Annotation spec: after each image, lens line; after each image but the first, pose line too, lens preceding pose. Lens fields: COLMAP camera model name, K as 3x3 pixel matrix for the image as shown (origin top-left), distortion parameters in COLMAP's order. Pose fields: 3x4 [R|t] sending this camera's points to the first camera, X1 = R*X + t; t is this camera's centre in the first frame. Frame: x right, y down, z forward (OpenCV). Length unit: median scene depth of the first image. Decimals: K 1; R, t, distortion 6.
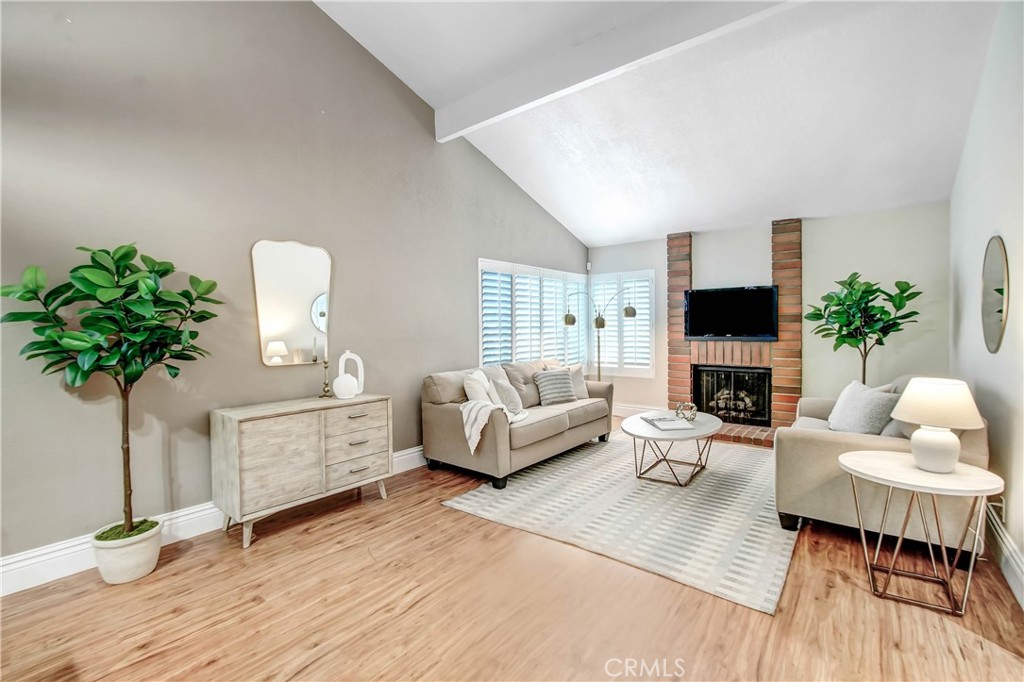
lens RADIAL K [[448.1, 0, 493.1], [0, 448.1, 323.6], [0, 0, 1]] dist [-0.024795, 0.000341]
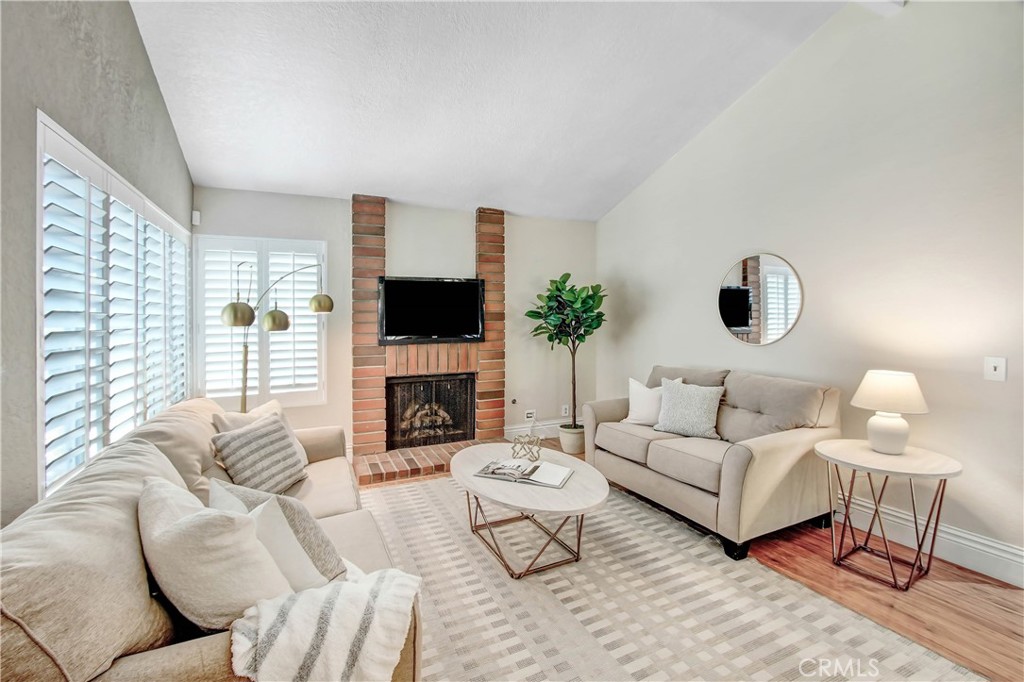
lens RADIAL K [[448.1, 0, 493.1], [0, 448.1, 323.6], [0, 0, 1]] dist [-0.024795, 0.000341]
pose [[0.415709, 0.002285, 0.909495, -0.180185], [0.001932, 0.999992, -0.003395, 0.006089], [-0.909495, 0.003169, 0.415702, 0.619225]]
